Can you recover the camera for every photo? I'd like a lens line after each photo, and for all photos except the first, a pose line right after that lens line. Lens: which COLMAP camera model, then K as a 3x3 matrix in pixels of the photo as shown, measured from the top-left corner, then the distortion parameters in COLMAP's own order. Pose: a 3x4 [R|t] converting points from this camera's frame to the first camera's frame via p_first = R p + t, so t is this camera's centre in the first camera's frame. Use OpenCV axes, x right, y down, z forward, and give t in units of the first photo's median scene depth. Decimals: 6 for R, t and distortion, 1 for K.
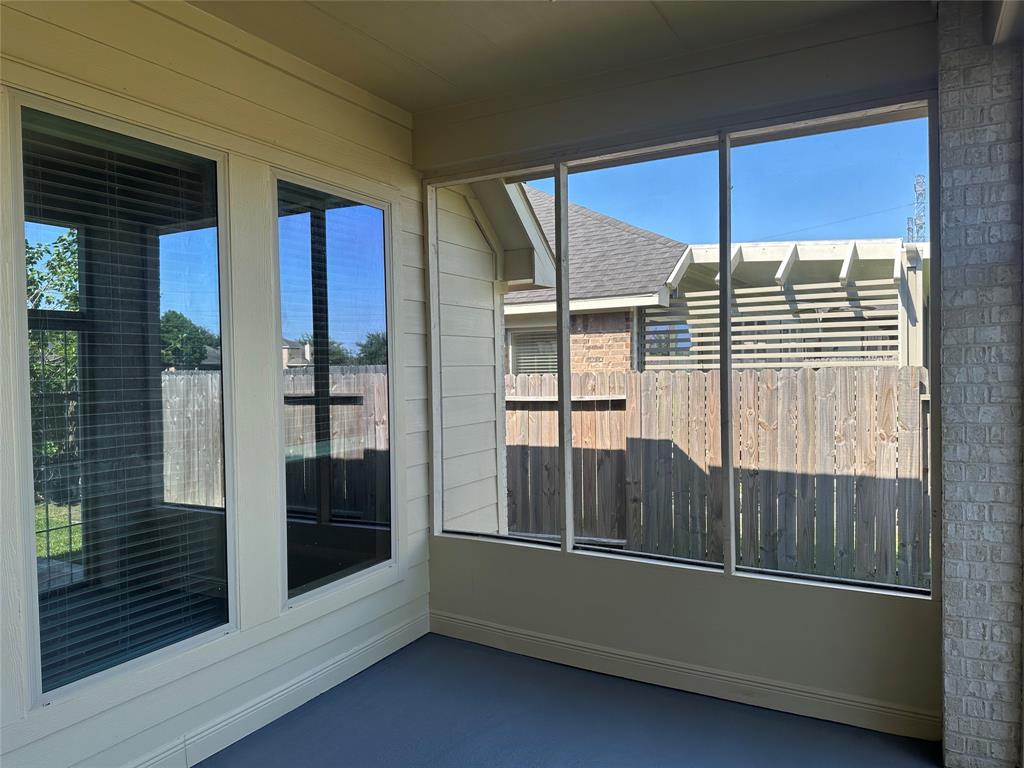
lens RADIAL K [[725.7, 0, 509.3], [0, 725.7, 386.2], [0, 0, 1]] dist [0.004575, 0.003068]
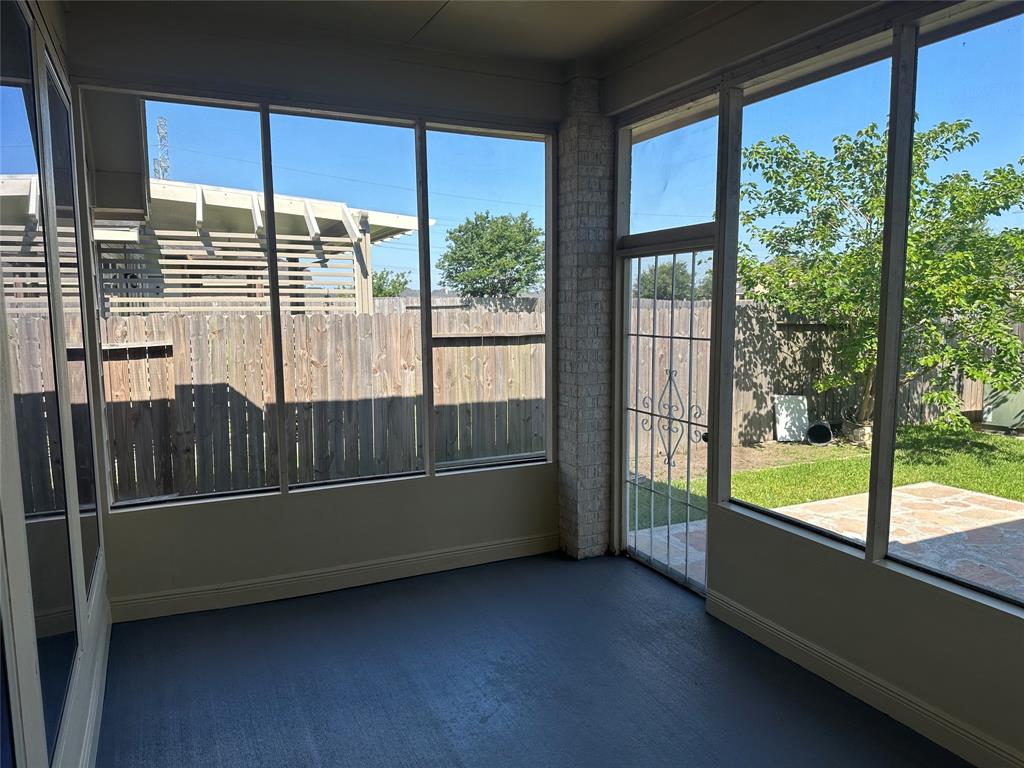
lens RADIAL K [[718.6, 0, 517.9], [0, 718.6, 384.2], [0, 0, 1]] dist [0.115152, -0.167611]
pose [[0.551423, -0.077285, 0.830638, -0.400066], [0.018527, 0.996588, 0.080426, 0.000742], [-0.834020, -0.028960, 0.550973, 0.109836]]
